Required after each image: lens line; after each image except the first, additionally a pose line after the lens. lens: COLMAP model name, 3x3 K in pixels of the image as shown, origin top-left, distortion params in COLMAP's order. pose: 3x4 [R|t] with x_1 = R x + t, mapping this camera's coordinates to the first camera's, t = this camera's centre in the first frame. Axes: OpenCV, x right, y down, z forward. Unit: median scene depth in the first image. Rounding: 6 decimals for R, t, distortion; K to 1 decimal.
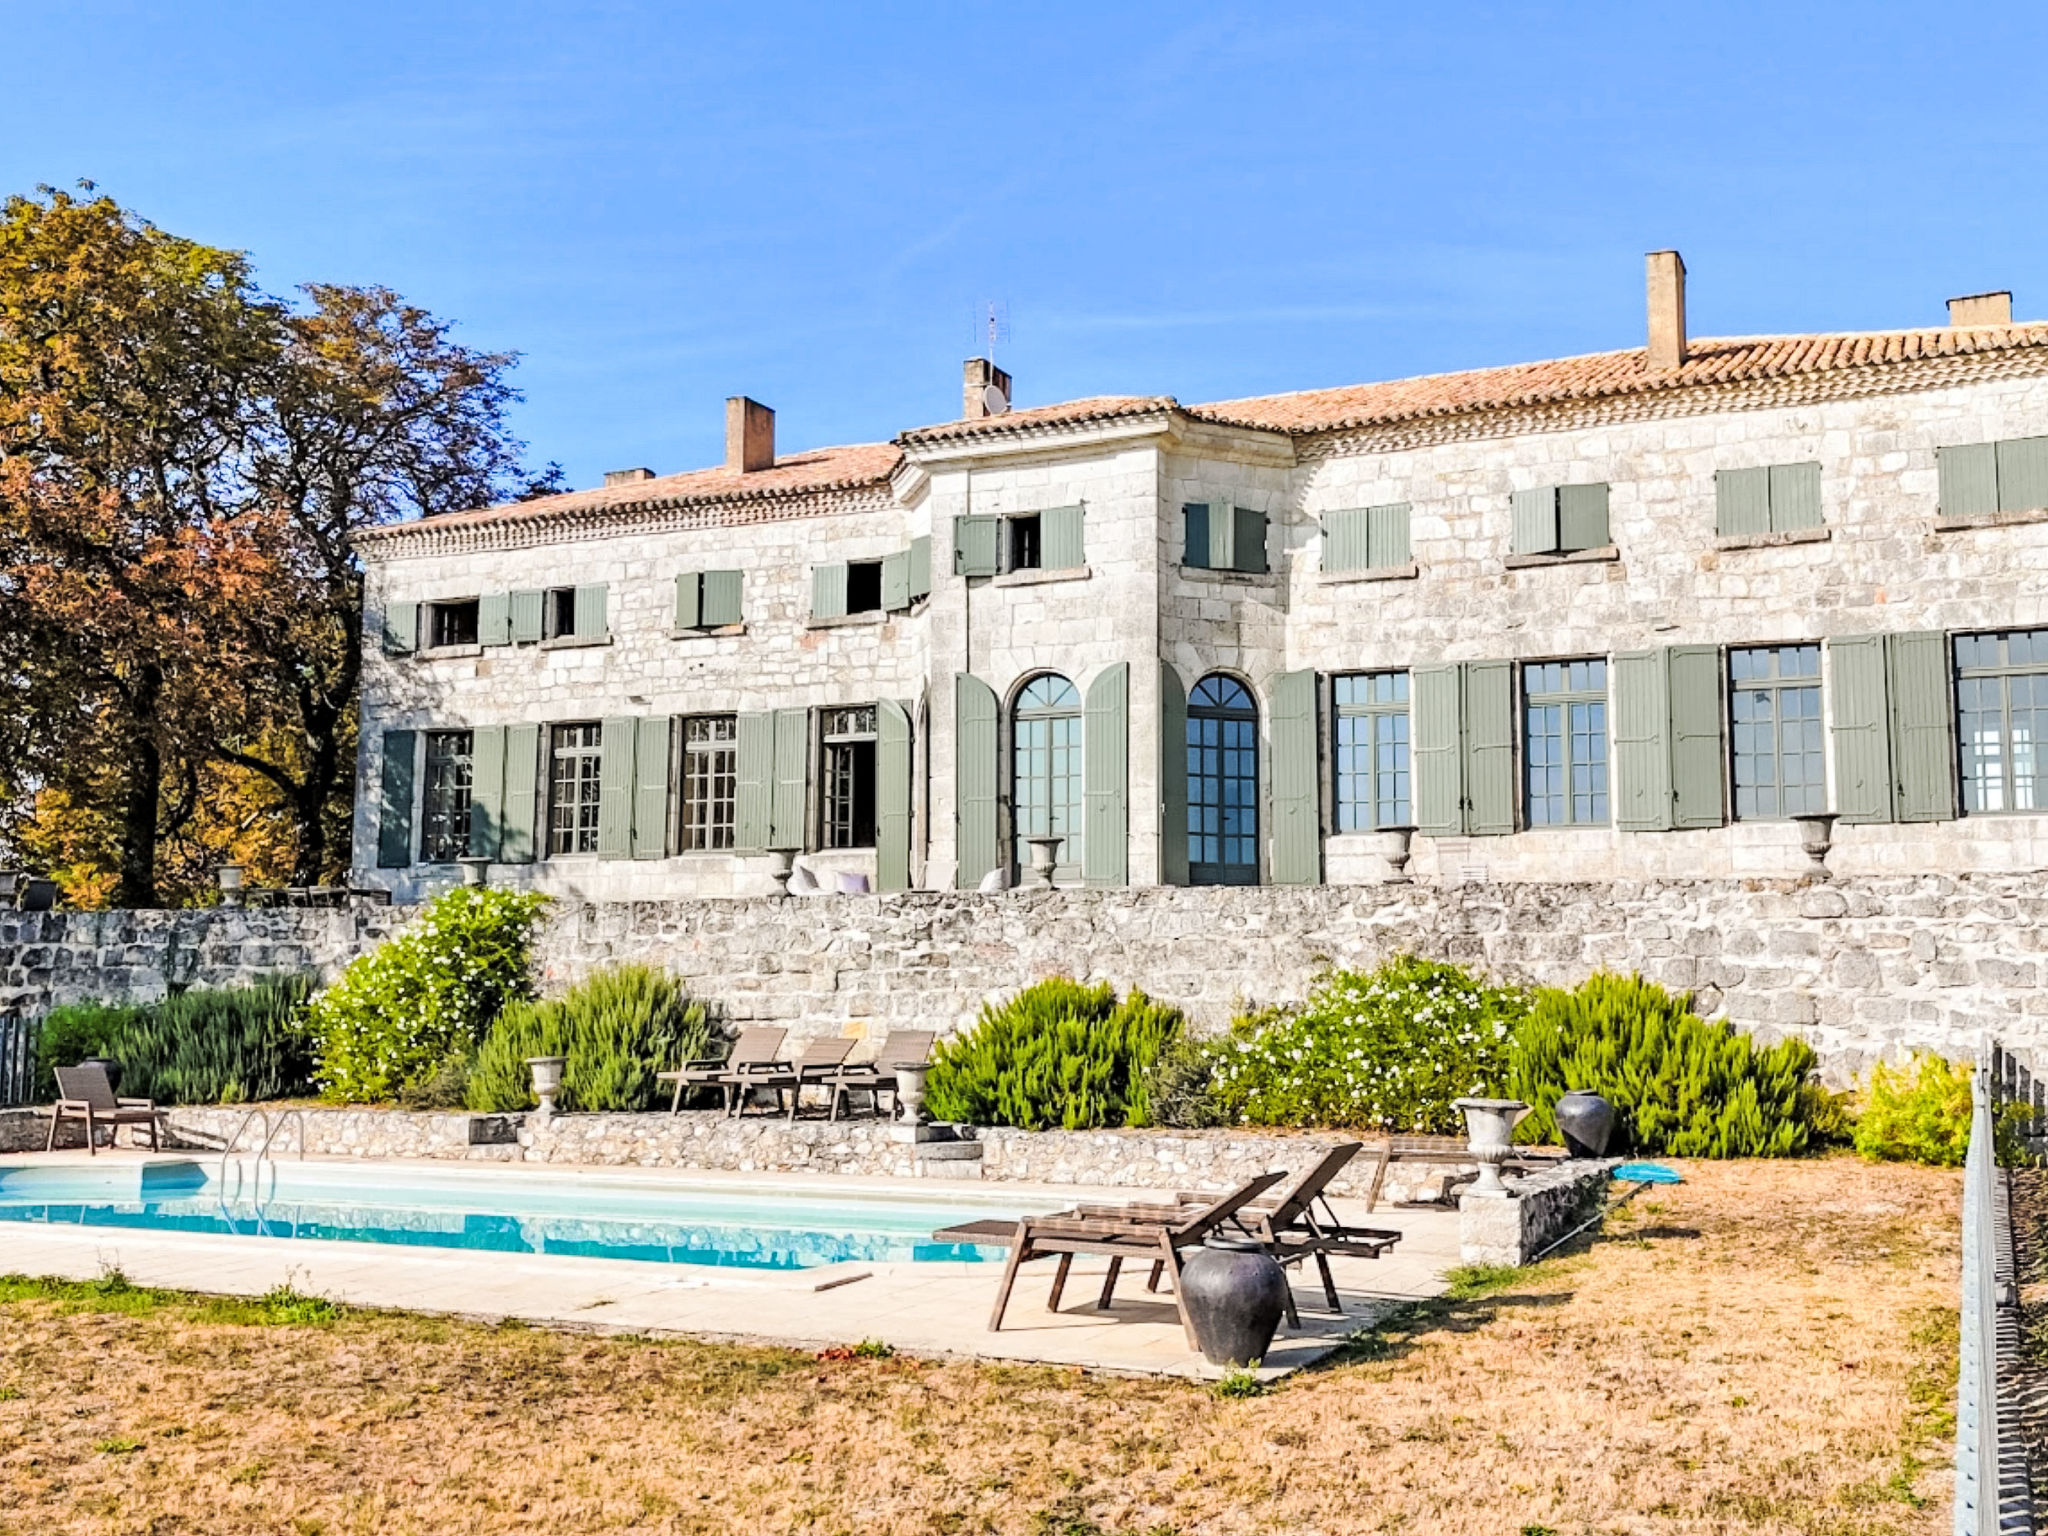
lens RADIAL K [[2010.2, 0, 1024.0], [0, 2010.2, 768.0], [0, 0, 1]] dist [0.128184, -0.272129]
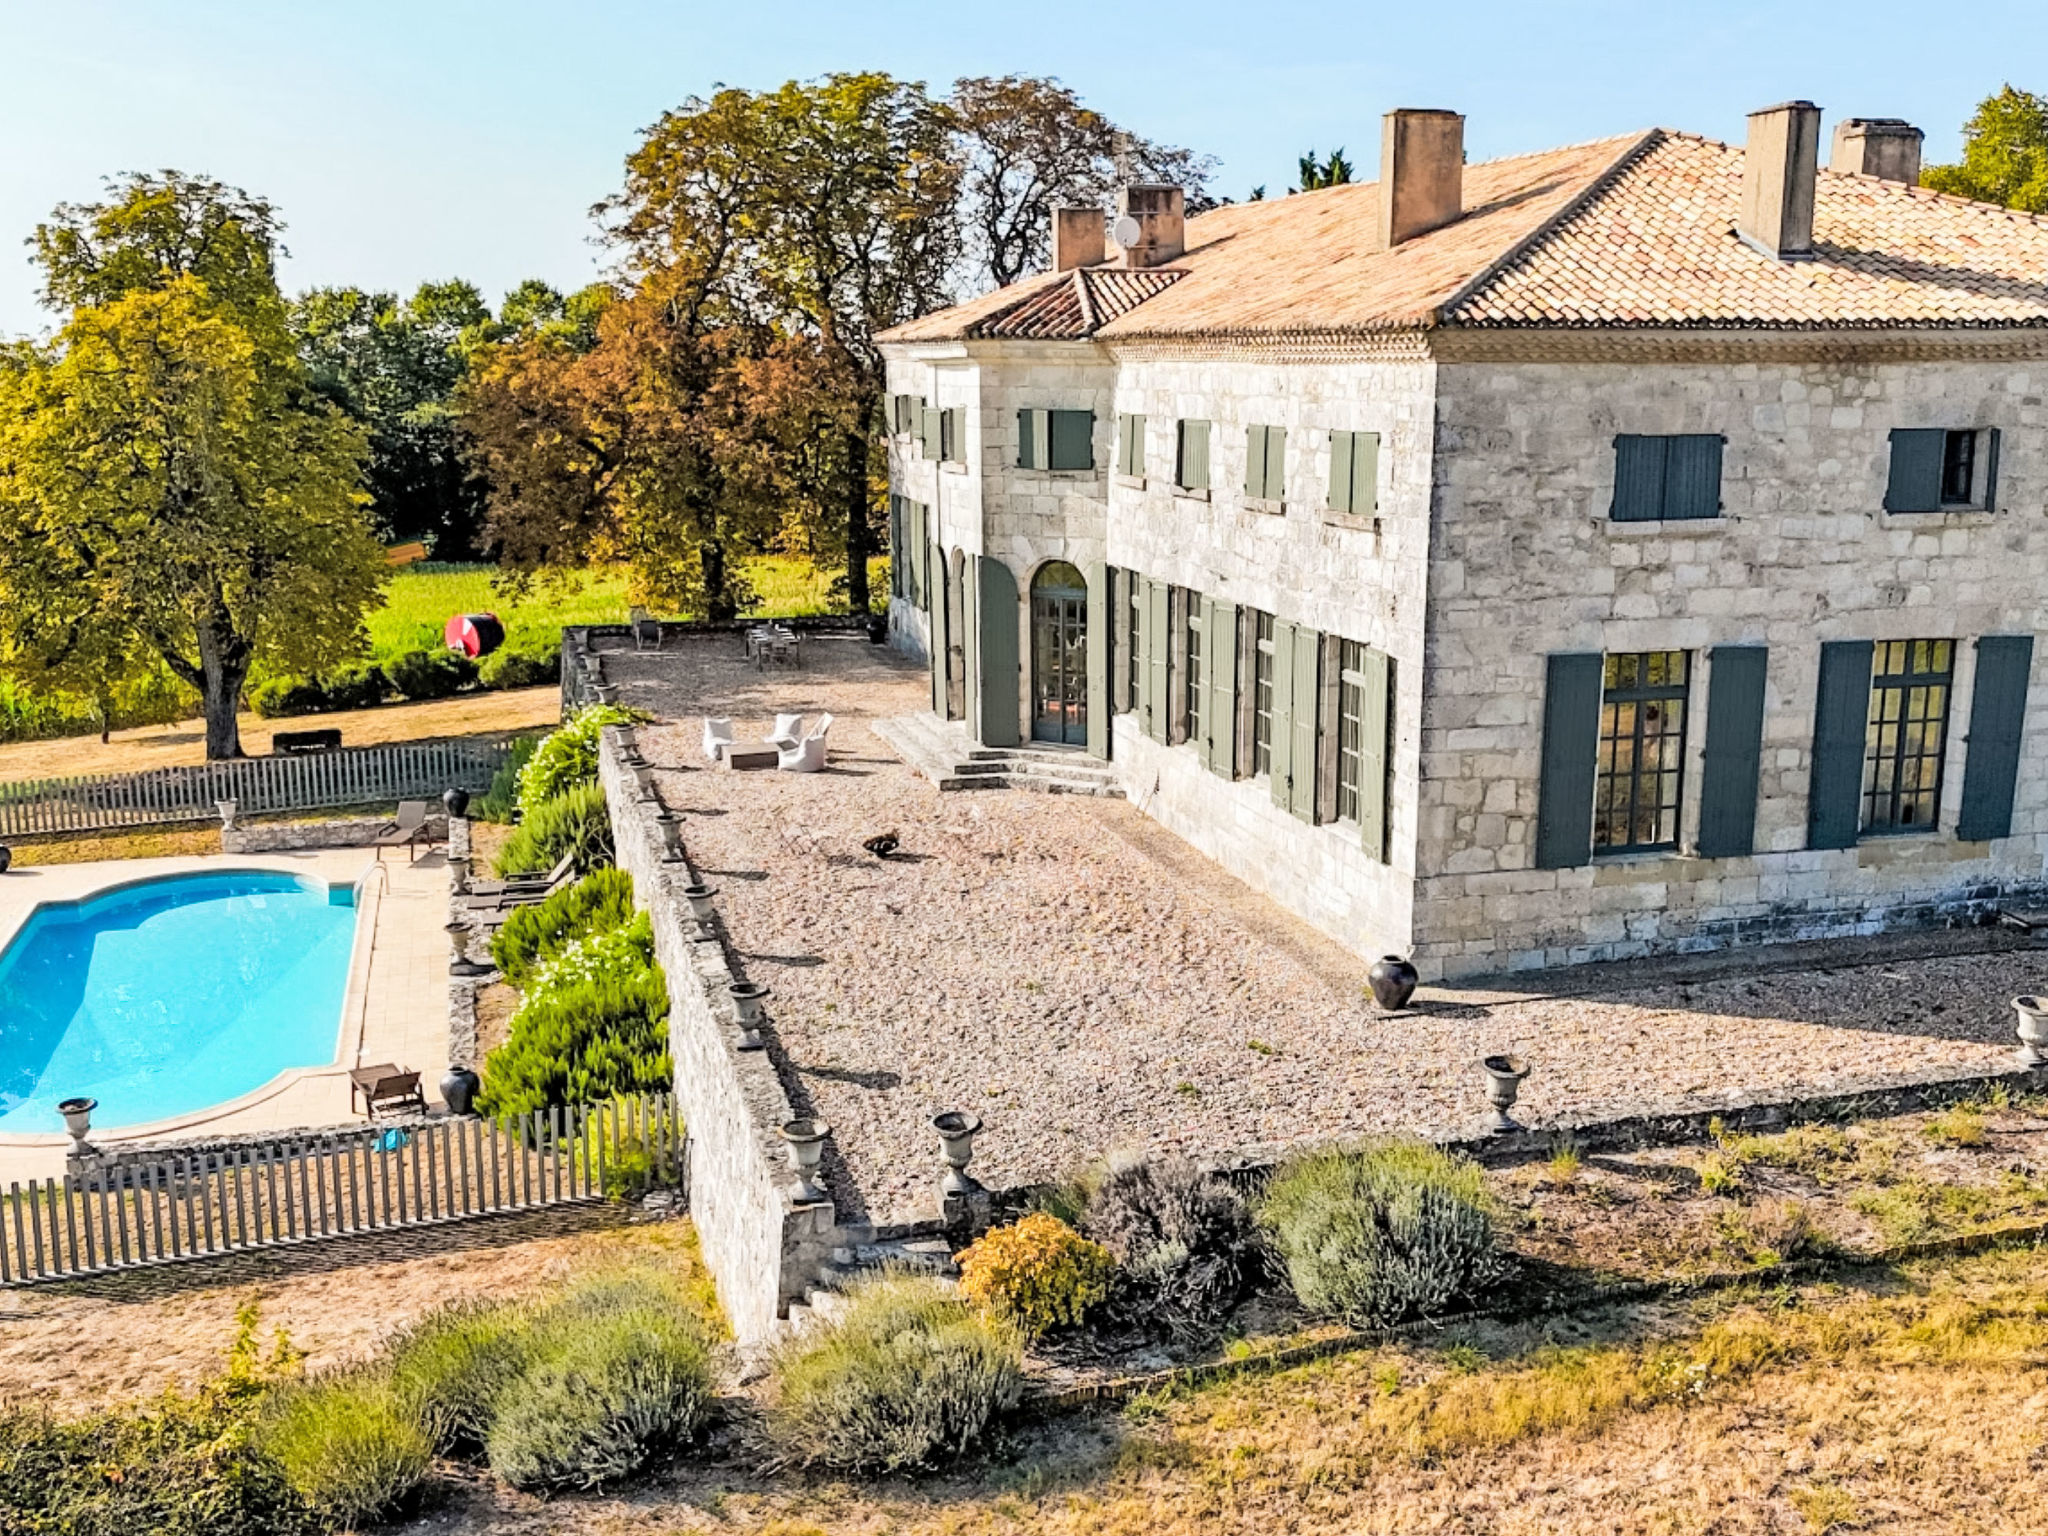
lens RADIAL K [[2010.2, 0, 1024.0], [0, 2010.2, 768.0], [0, 0, 1]] dist [0.128184, -0.272129]
pose [[0.651087, 0.143584, -0.745298, 0.940230], [0.094114, 0.959093, 0.266990, -0.236880], [0.753146, -0.243977, 0.610939, 0.261676]]
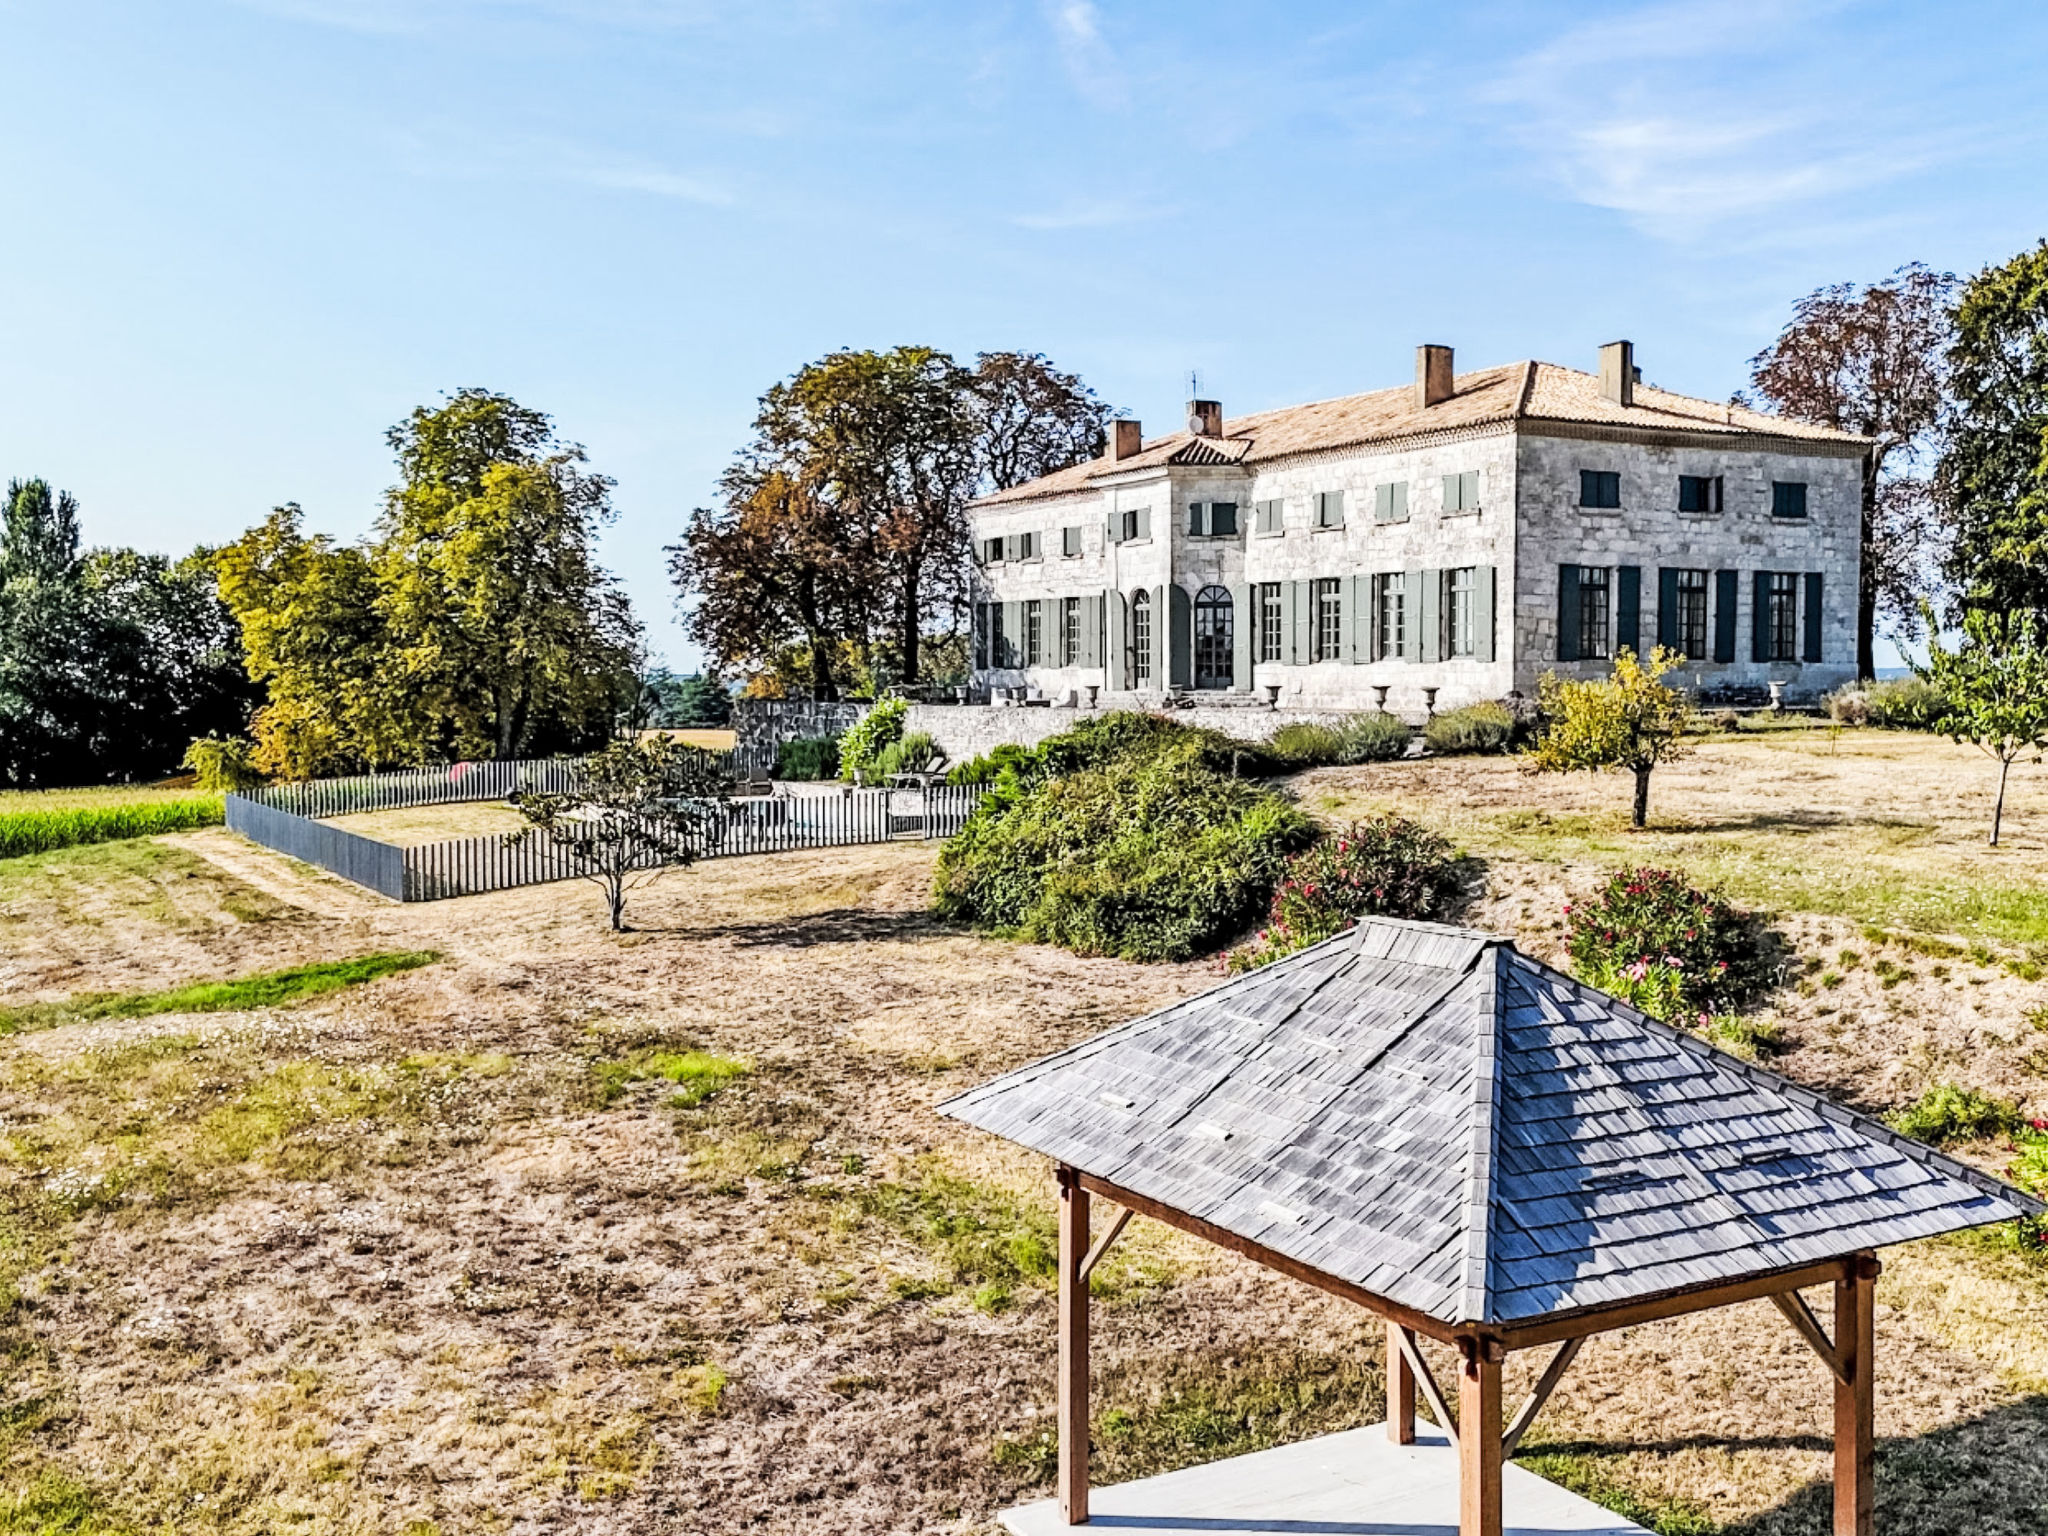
lens RADIAL K [[2010.2, 0, 1024.0], [0, 2010.2, 768.0], [0, 0, 1]] dist [0.128184, -0.272129]
pose [[0.815652, 0.015166, -0.578345, 1.125795], [0.075120, 0.988417, 0.131863, -0.147126], [0.573646, -0.151000, 0.805065, -0.791644]]
